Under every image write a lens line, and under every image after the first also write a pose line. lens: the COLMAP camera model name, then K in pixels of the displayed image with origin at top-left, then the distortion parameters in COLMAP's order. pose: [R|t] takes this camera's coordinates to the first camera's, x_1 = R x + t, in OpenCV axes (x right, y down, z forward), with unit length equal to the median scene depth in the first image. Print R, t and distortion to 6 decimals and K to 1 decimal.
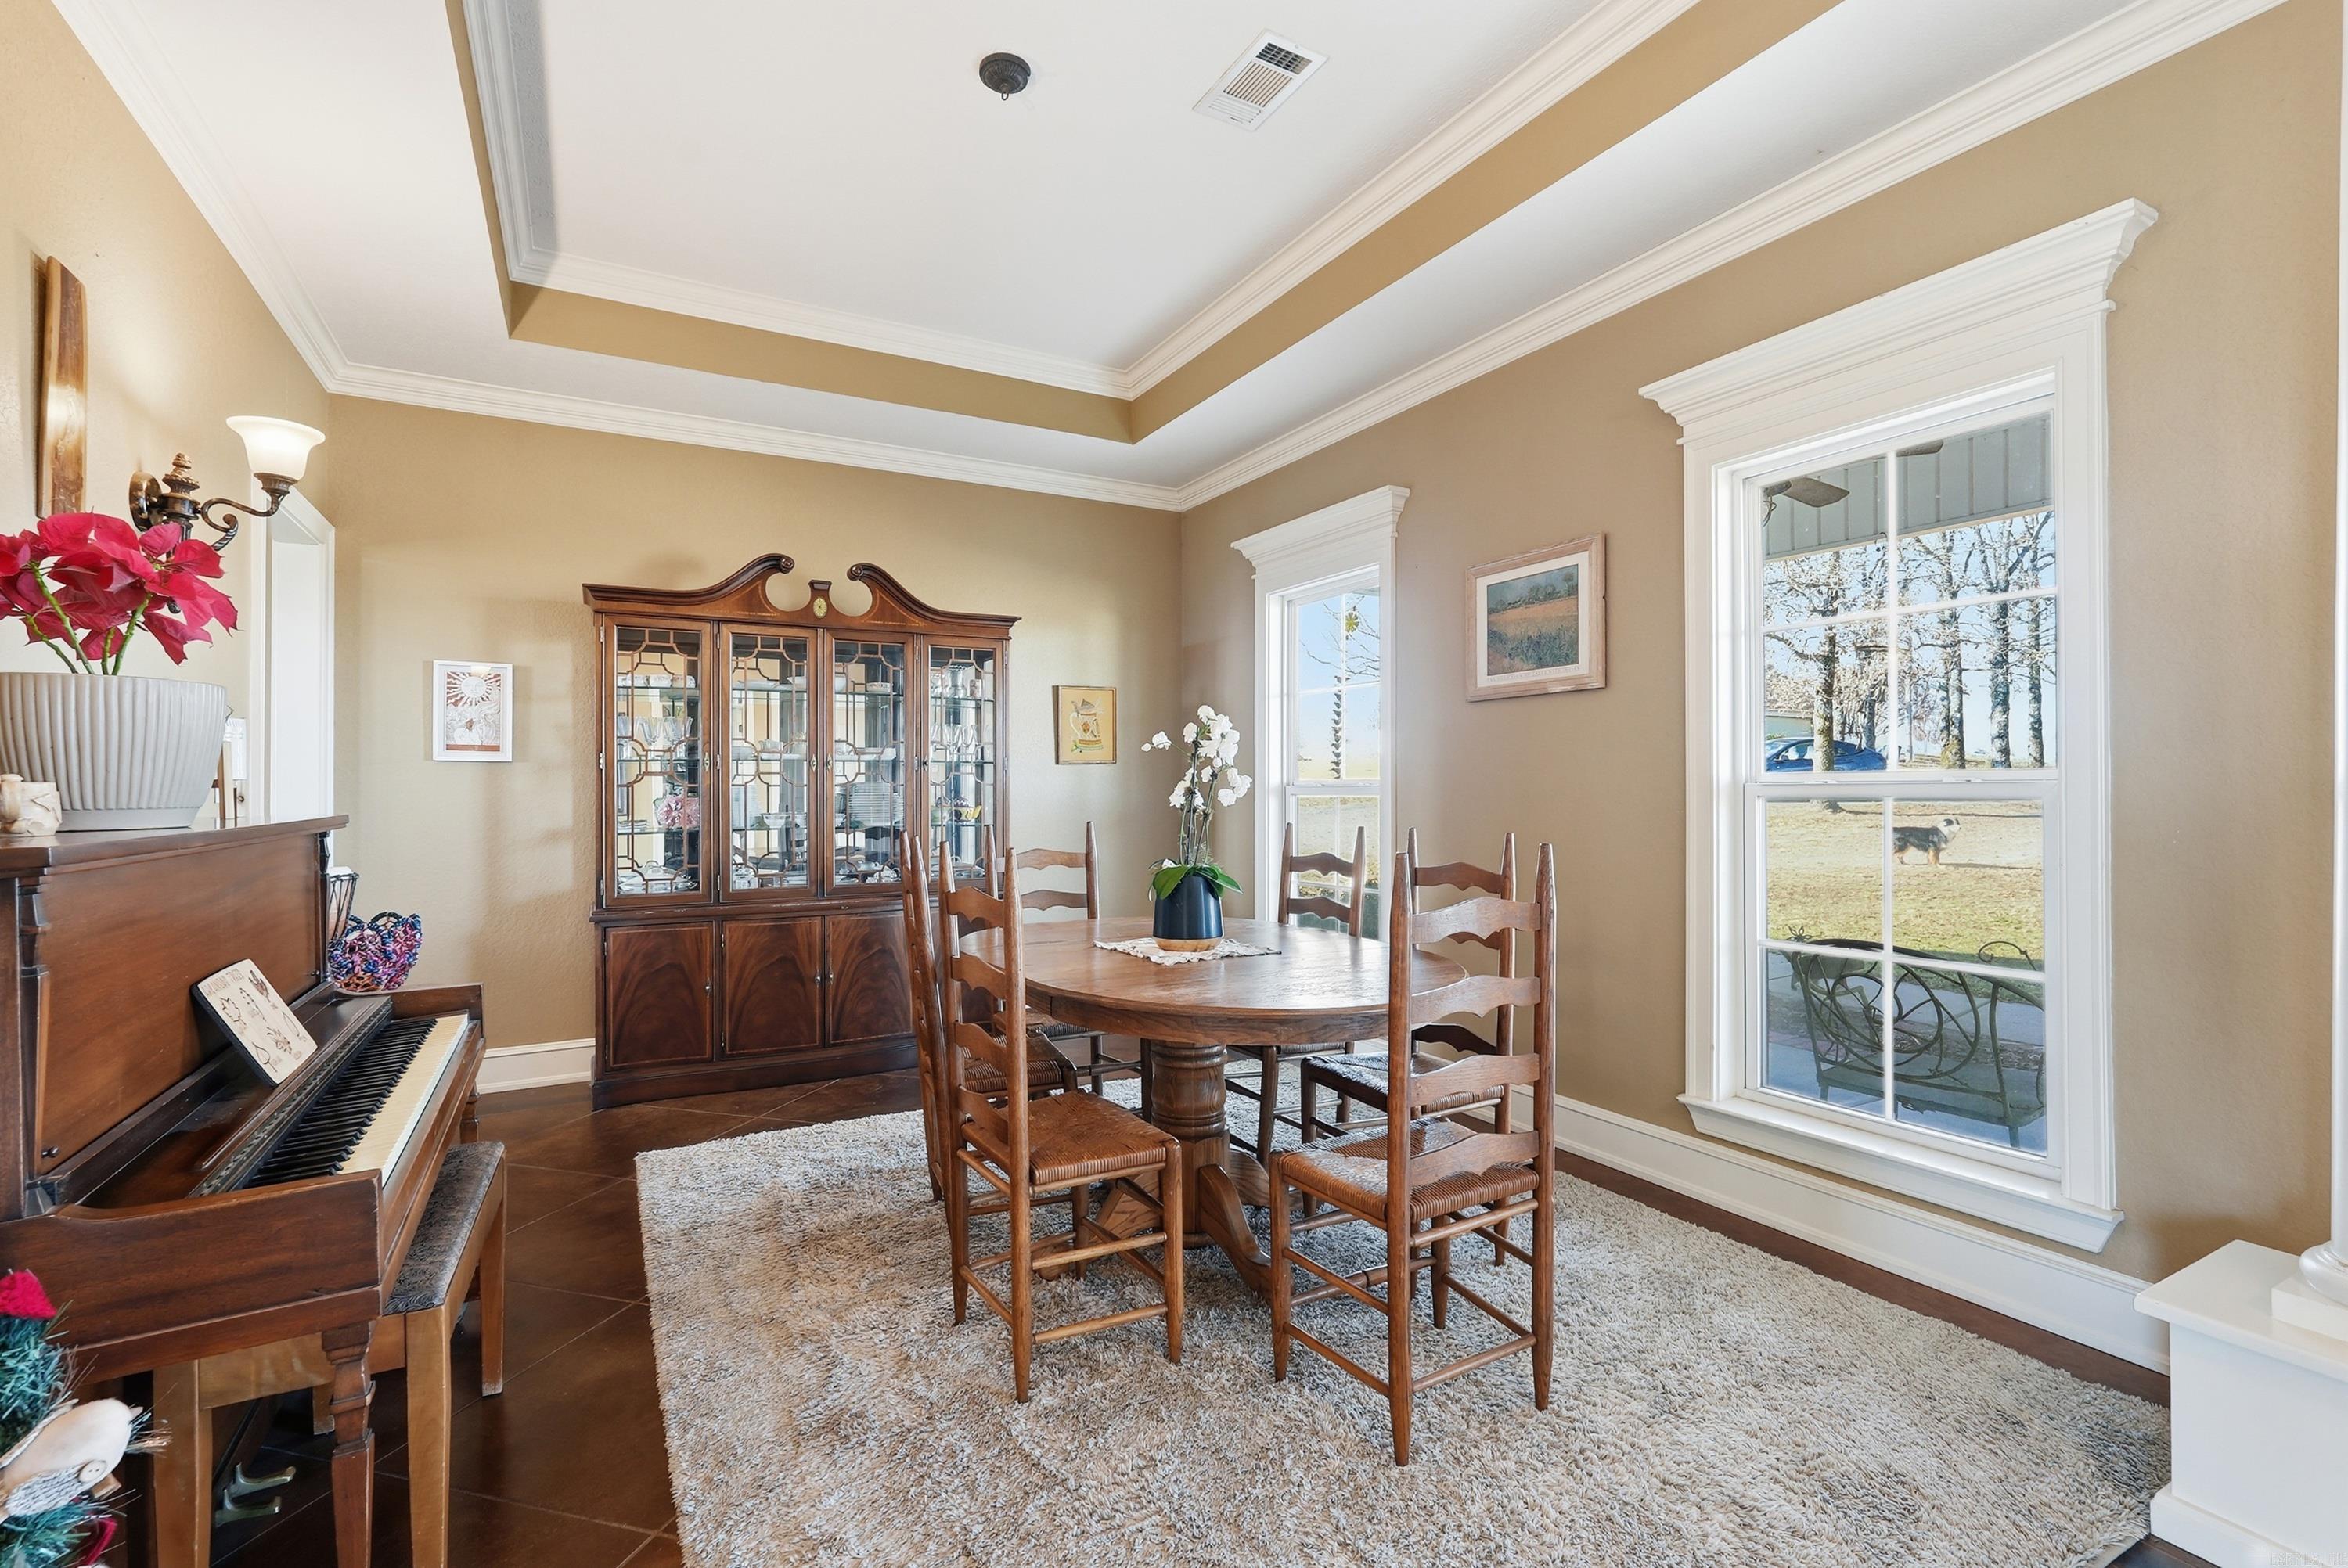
lens RADIAL K [[1043.1, 0, 1176.2], [0, 1043.1, 779.3], [0, 0, 1]] dist [-0.012965, 0.006217]
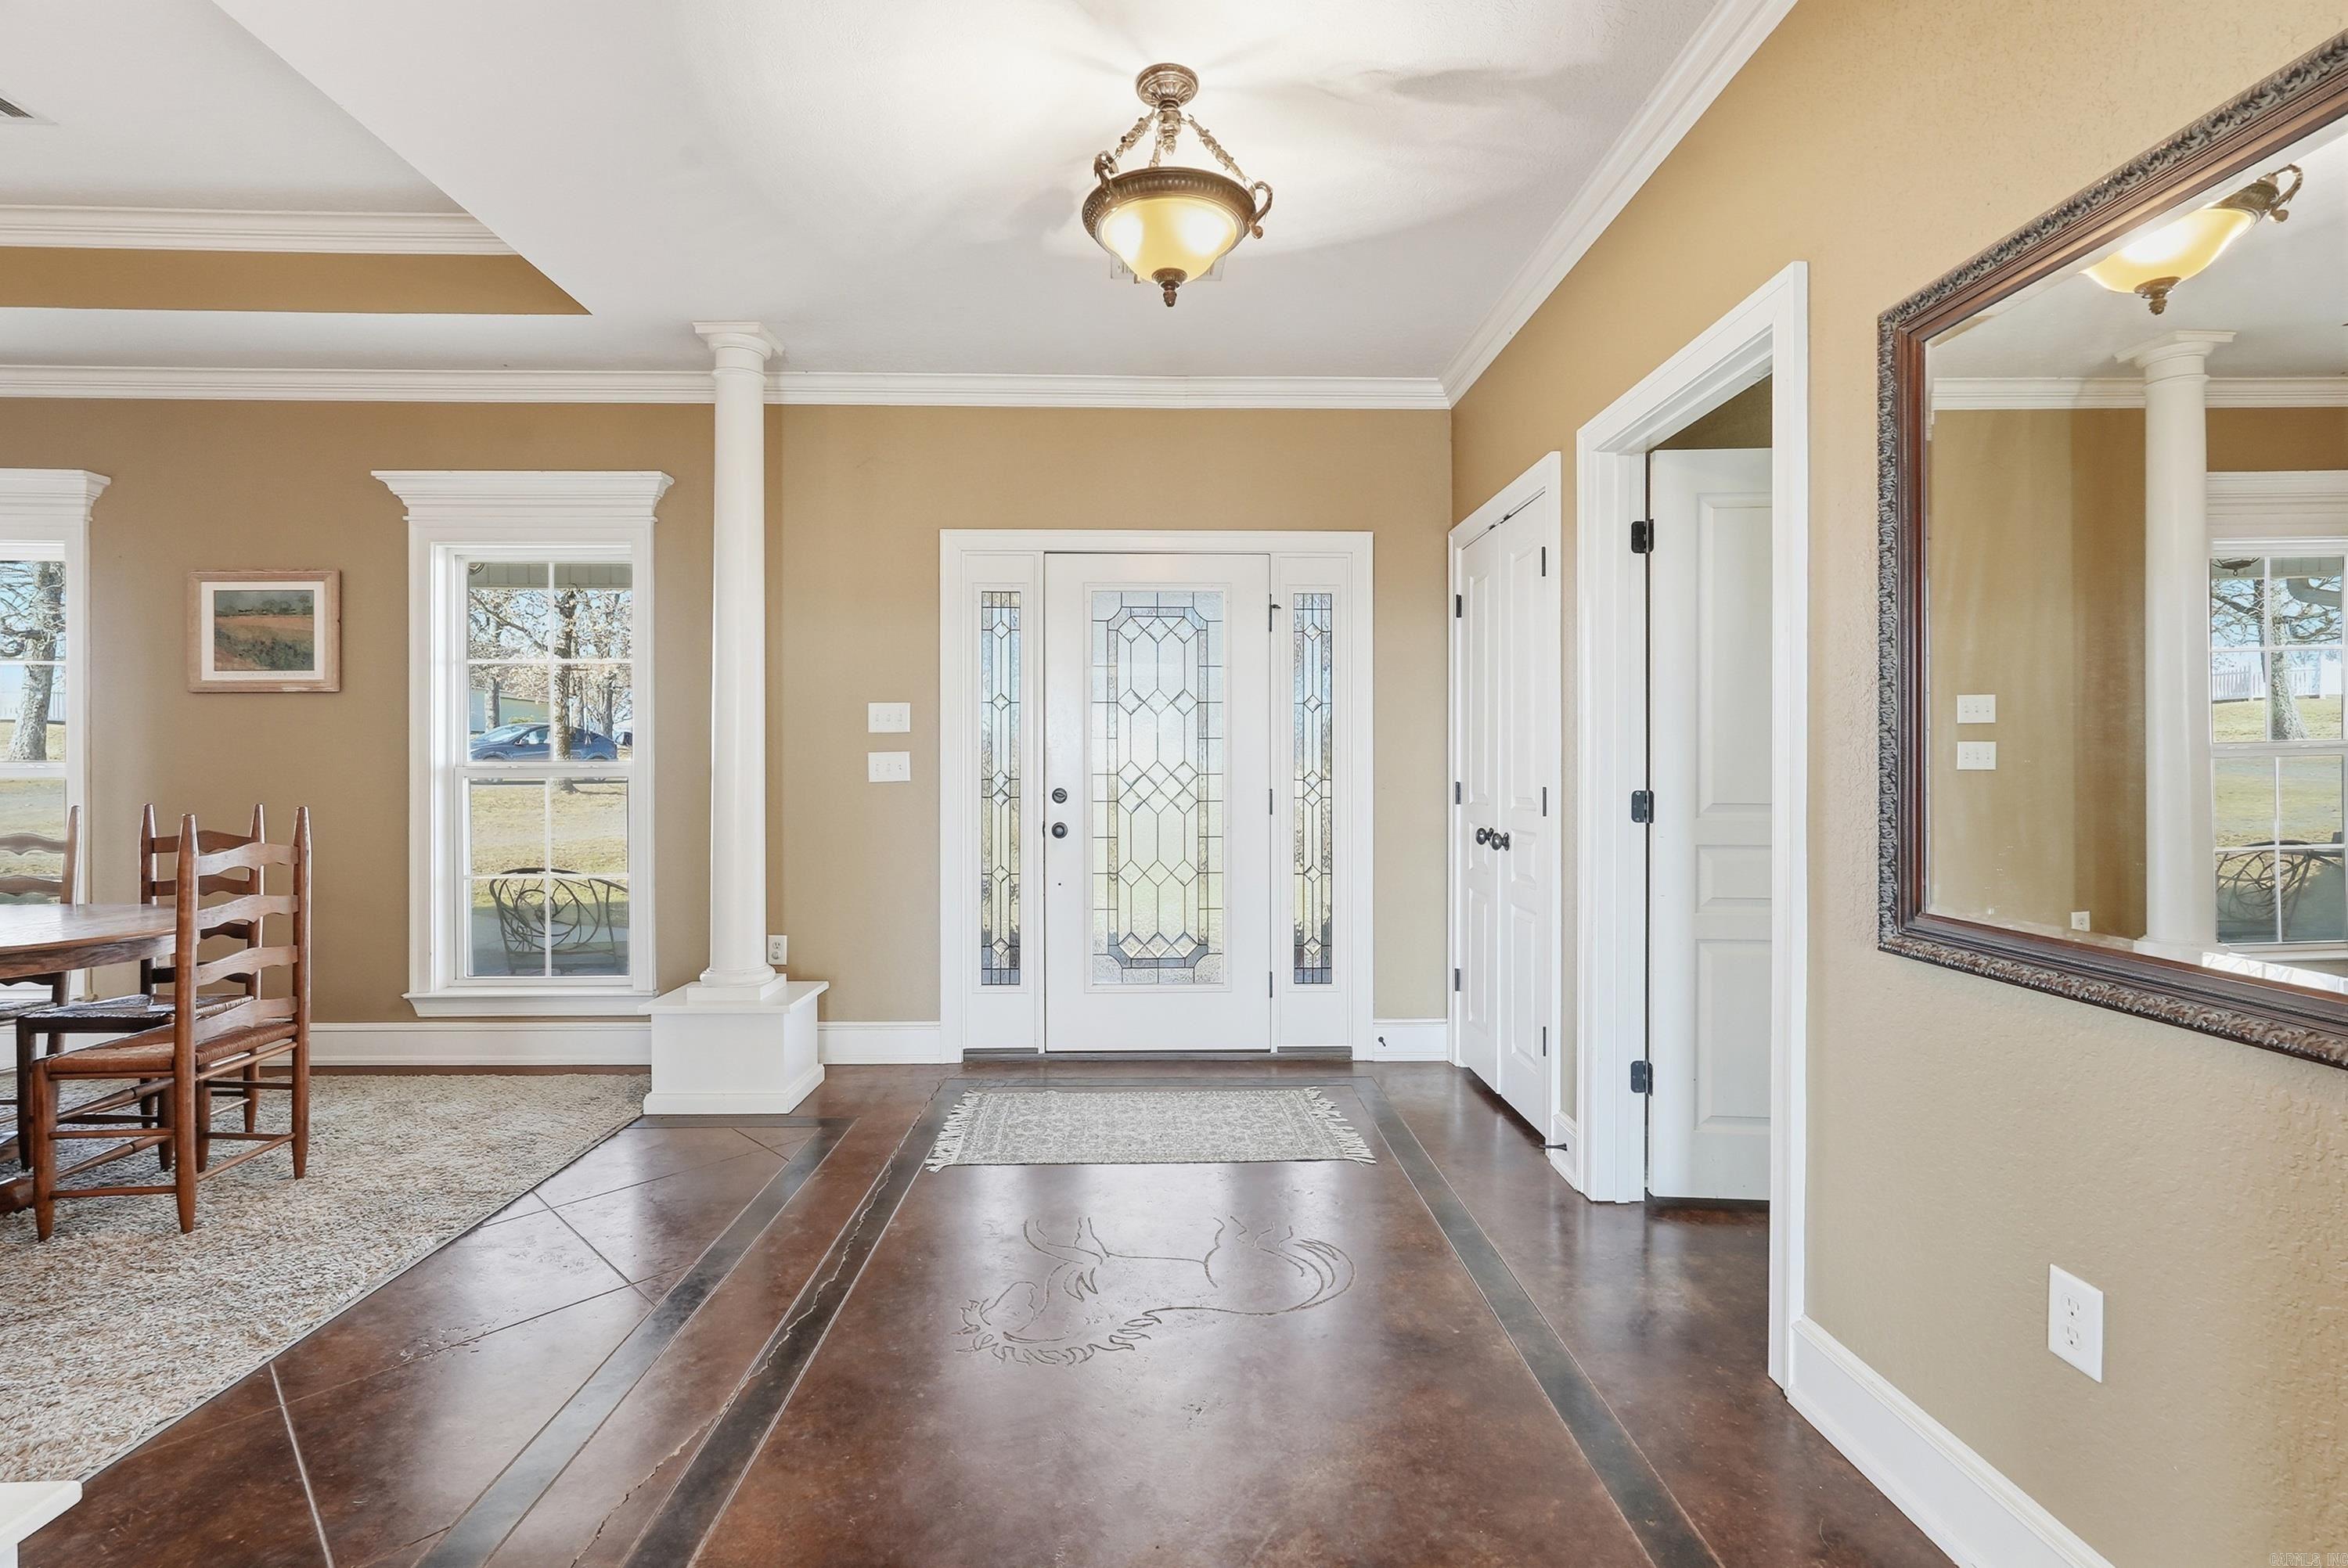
lens RADIAL K [[1043.1, 0, 1171.6], [0, 1043.1, 775.7], [0, 0, 1]] dist [-0.012965, 0.006217]
pose [[0.469622, -0.002857, 0.882863, -0.228762], [-0.008130, 0.999938, 0.007561, -0.003129], [-0.882830, -0.010729, 0.469570, -0.492548]]
